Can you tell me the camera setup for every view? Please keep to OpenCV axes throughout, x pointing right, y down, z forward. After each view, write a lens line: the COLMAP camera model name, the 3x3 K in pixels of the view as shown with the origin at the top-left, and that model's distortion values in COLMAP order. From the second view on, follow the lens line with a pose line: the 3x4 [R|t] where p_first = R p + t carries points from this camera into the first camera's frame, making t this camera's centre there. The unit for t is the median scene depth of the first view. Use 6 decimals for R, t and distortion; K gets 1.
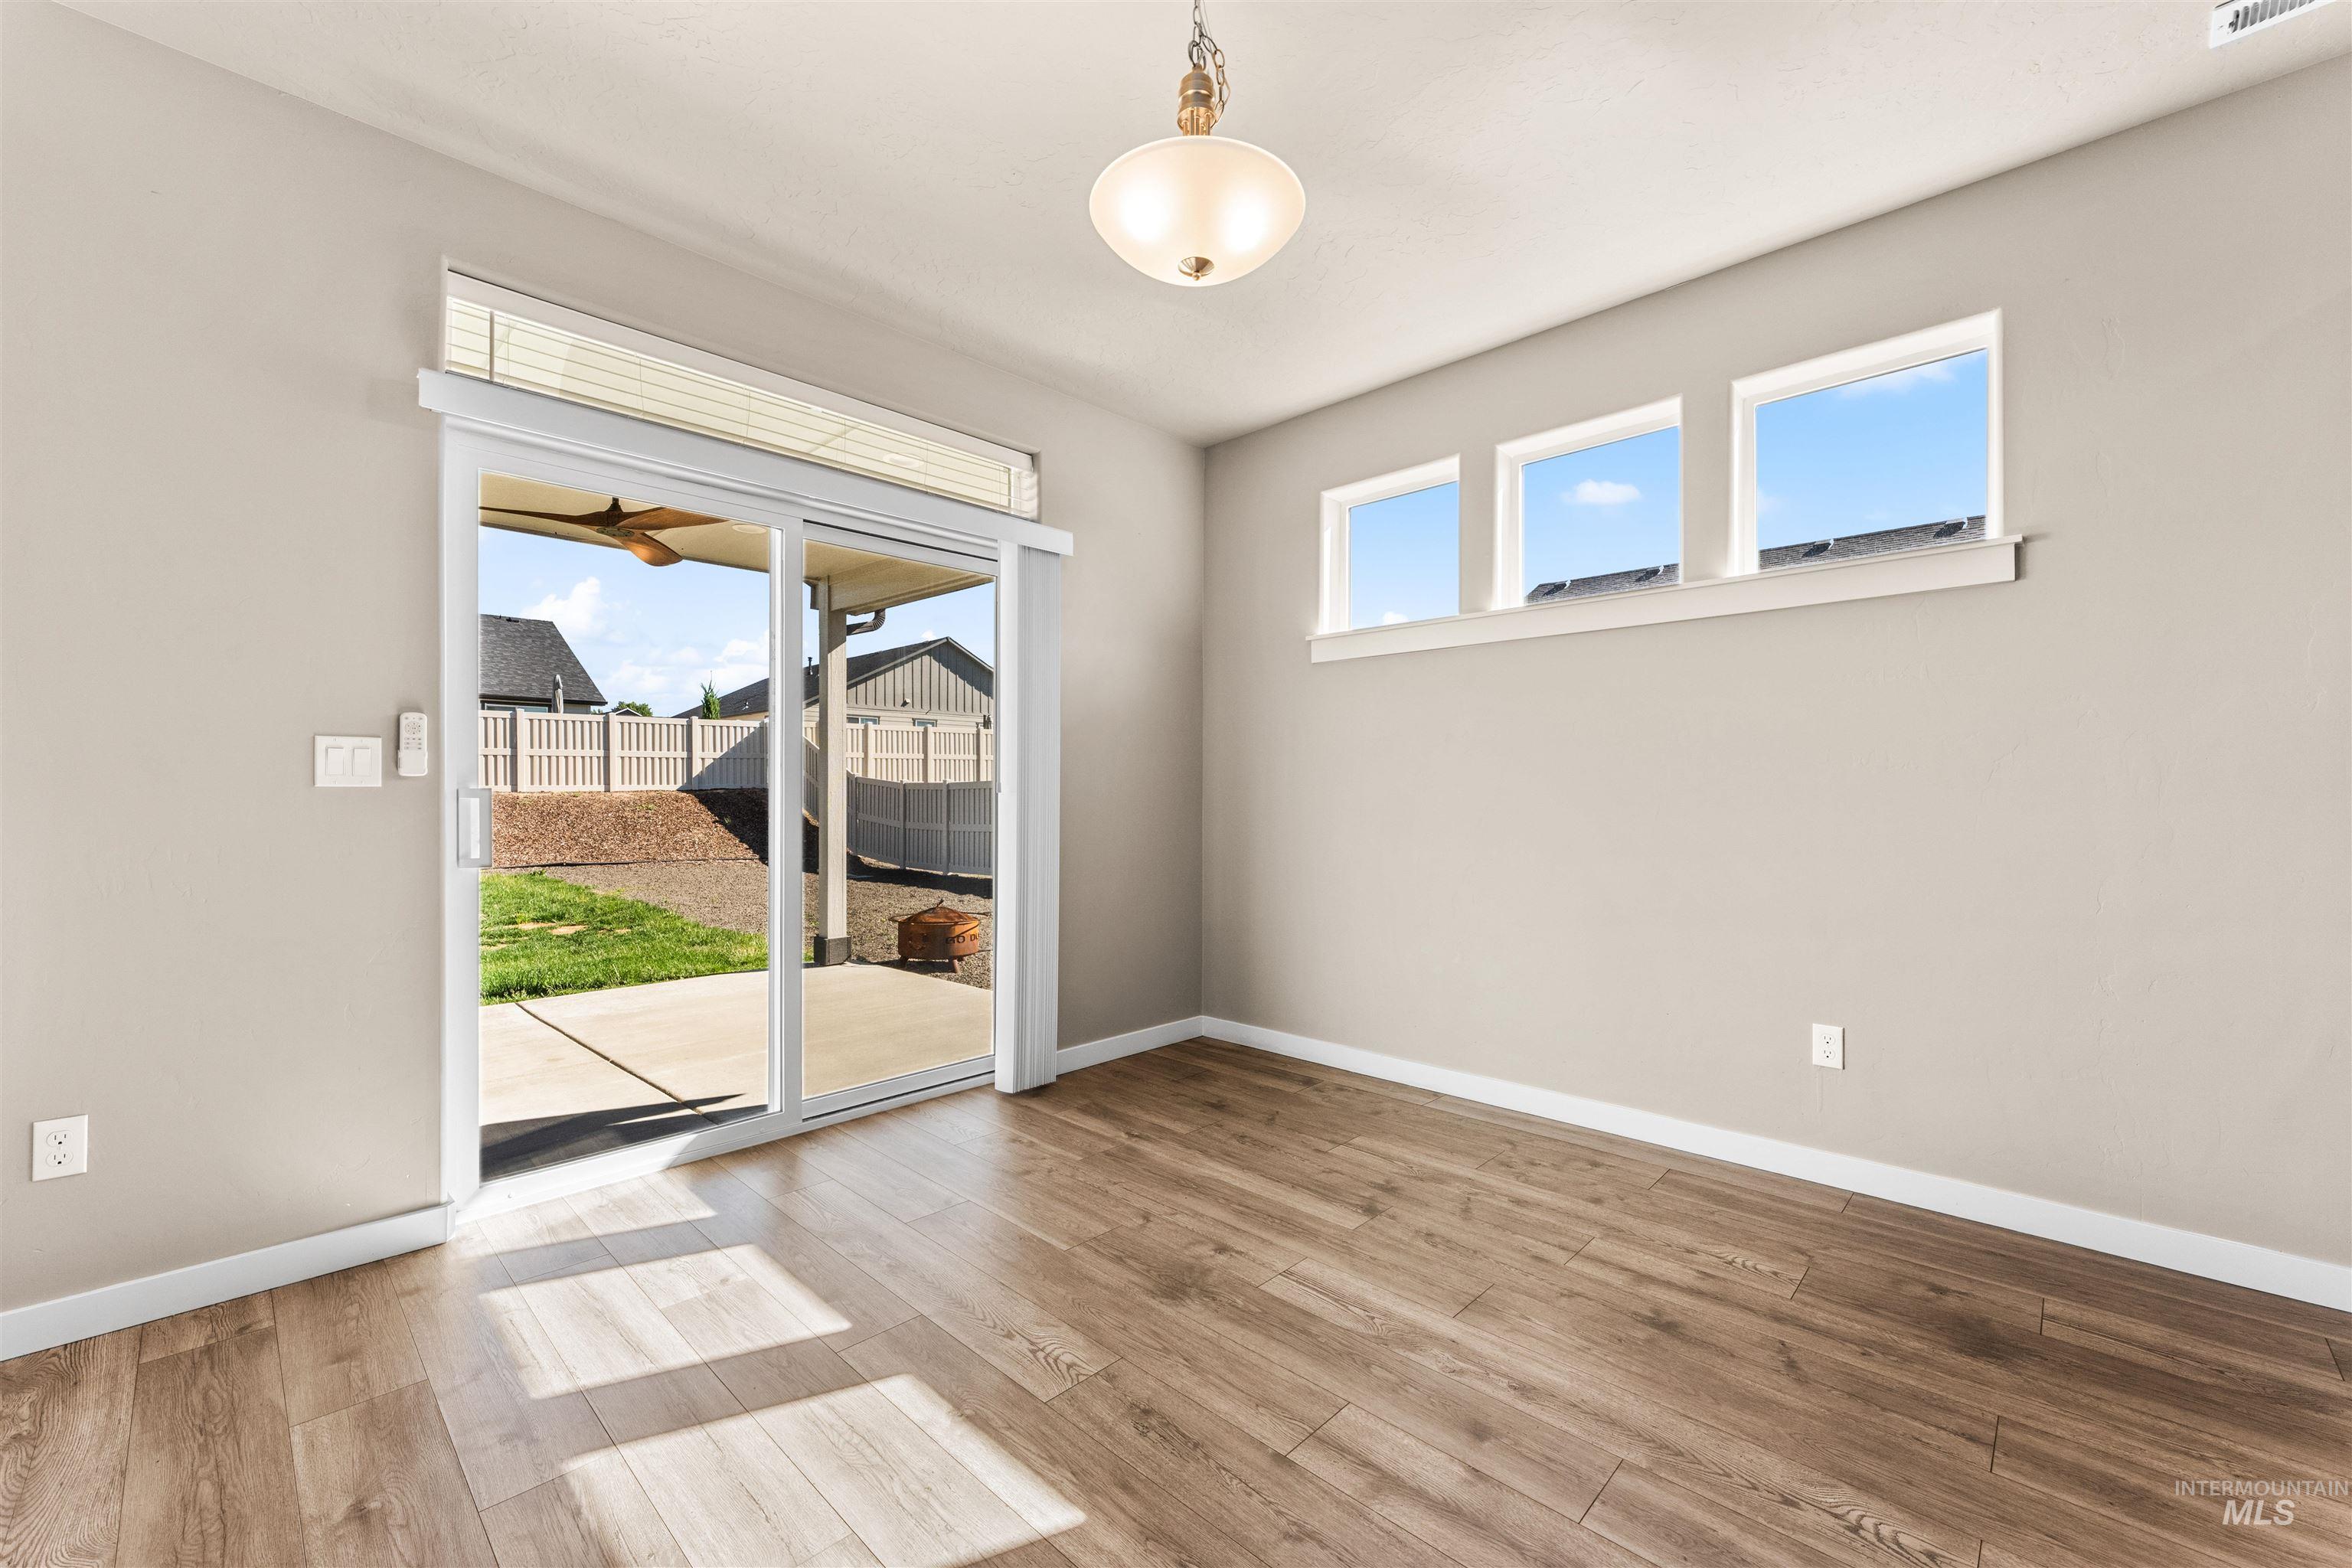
lens RADIAL K [[935.3, 0, 1170.2], [0, 935.3, 790.9], [0, 0, 1]] dist [0.004242, -0.001343]
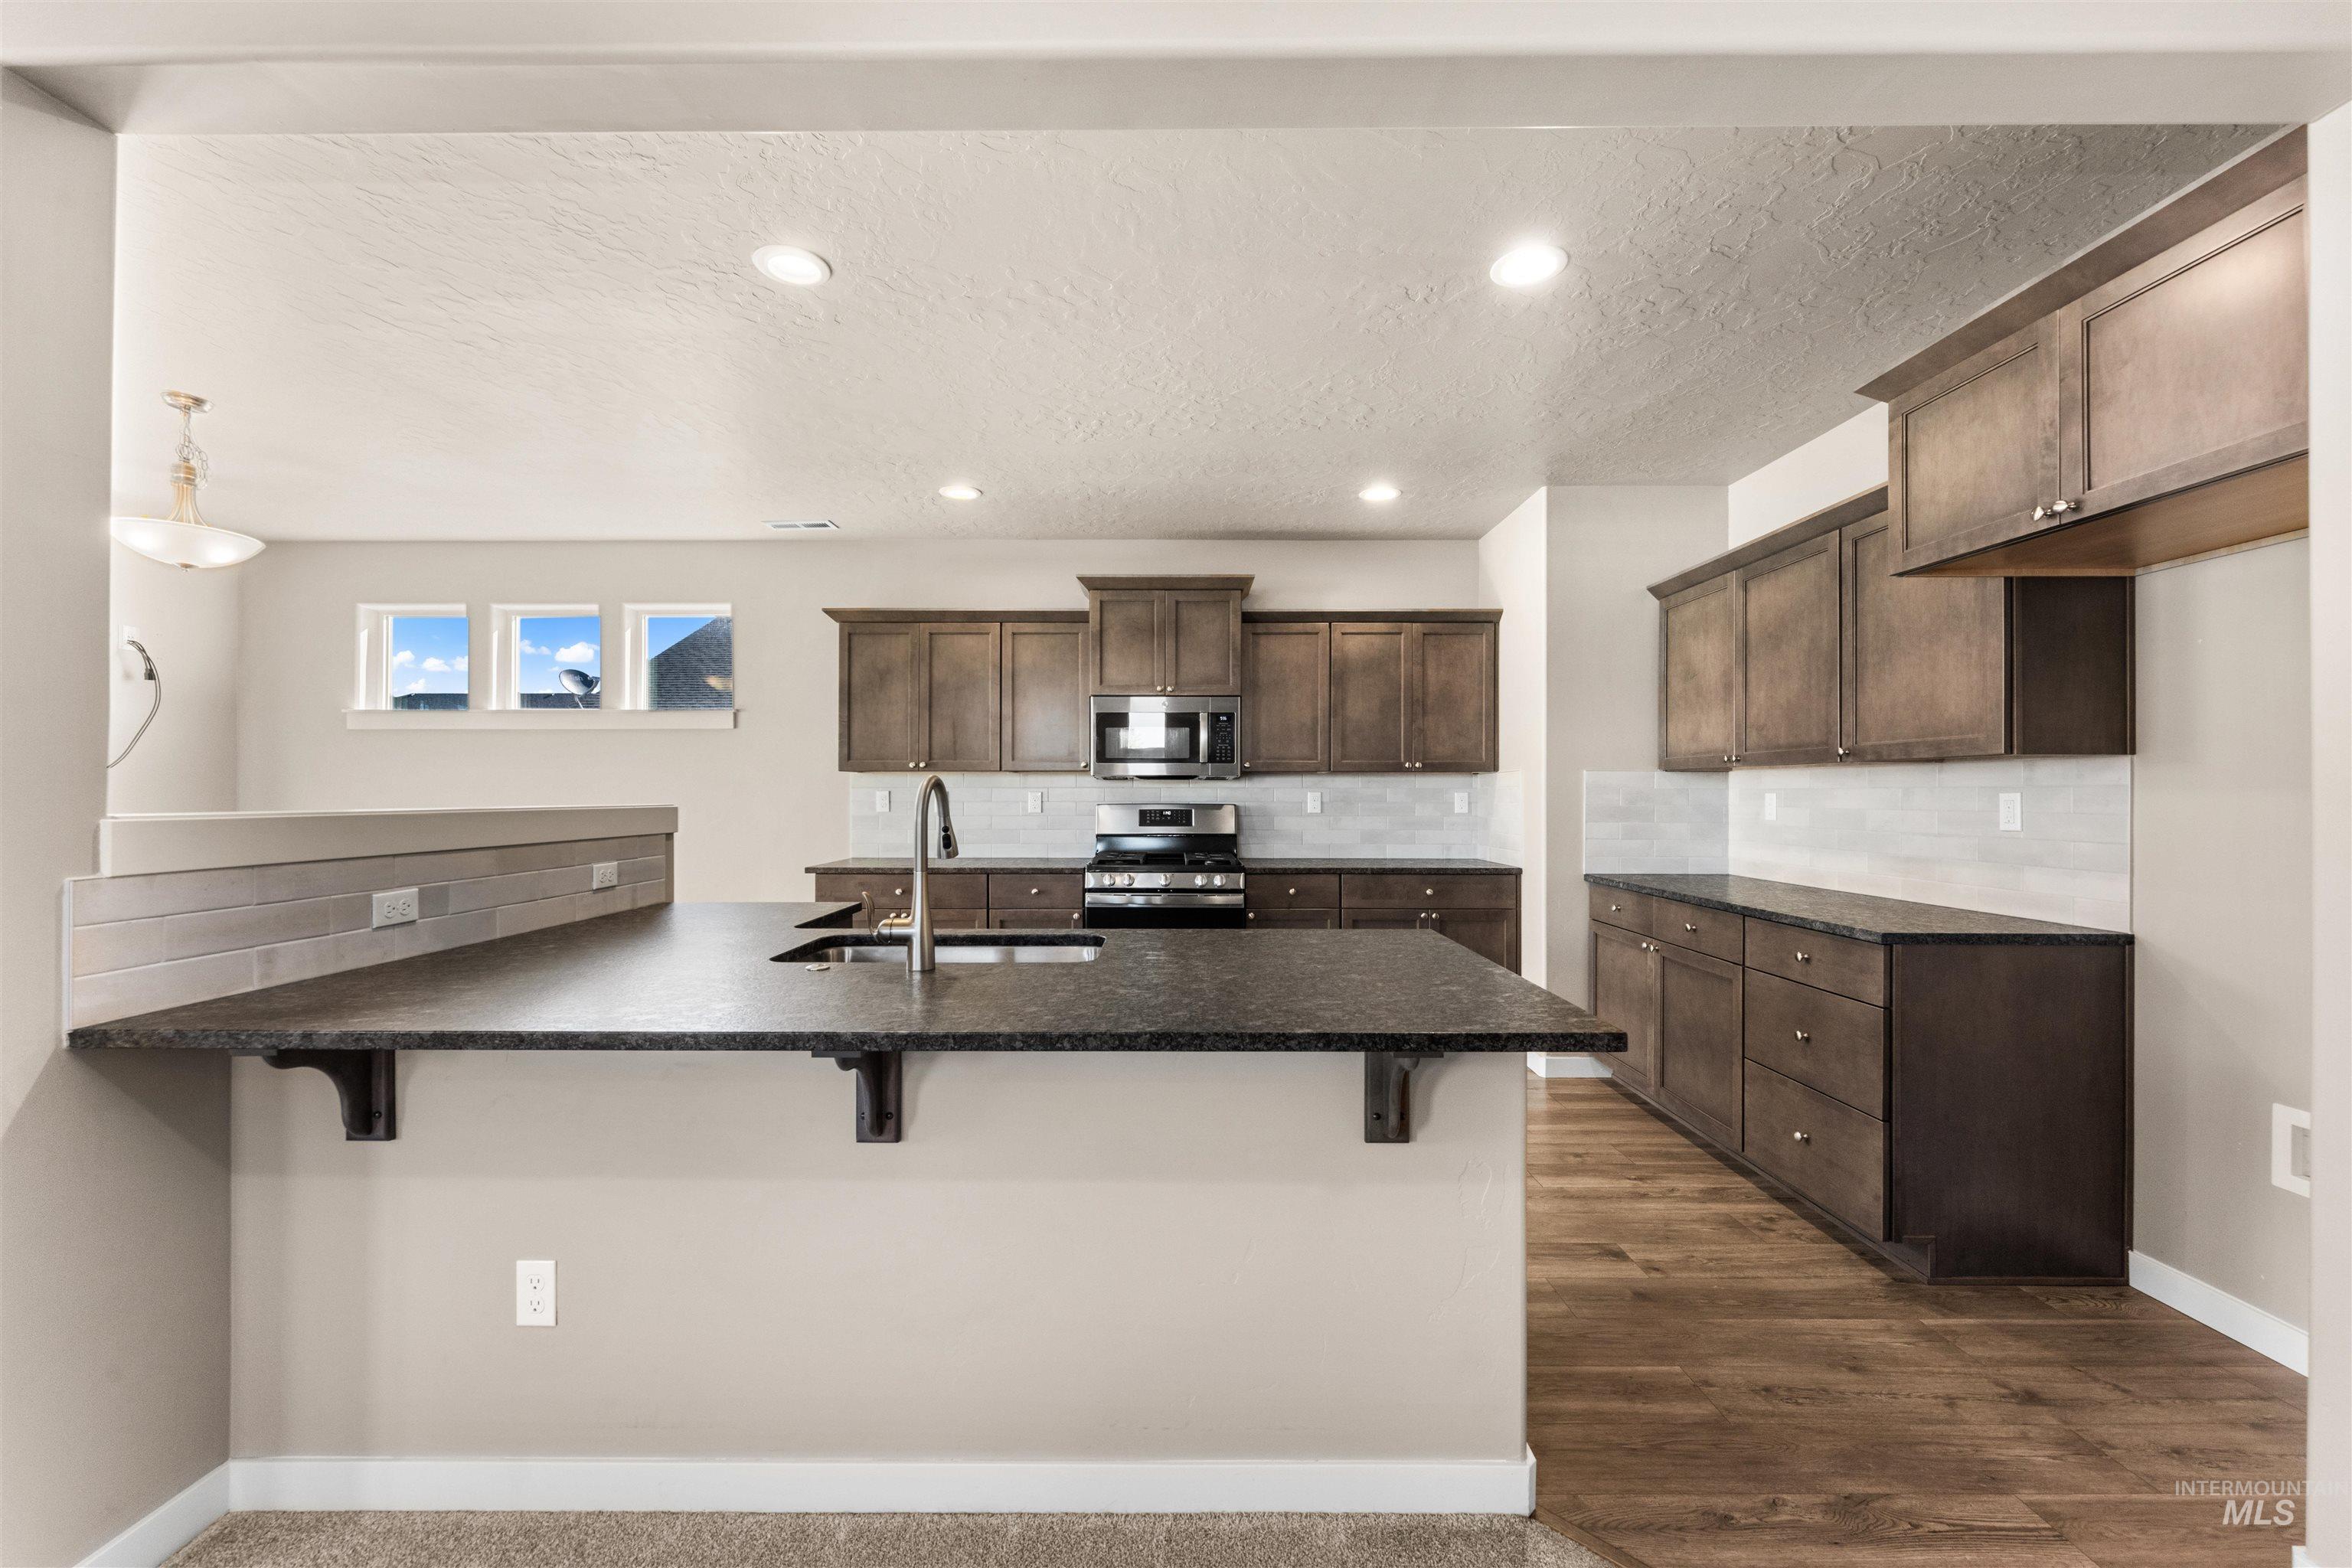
lens RADIAL K [[935.3, 0, 1161.8], [0, 935.3, 794.3], [0, 0, 1]] dist [0.004242, -0.001343]
pose [[0.724515, -0.001855, 0.689257, 0.075920], [-0.001534, 0.999990, 0.004304, -0.053947], [-0.689258, -0.004176, 0.724504, -0.870074]]
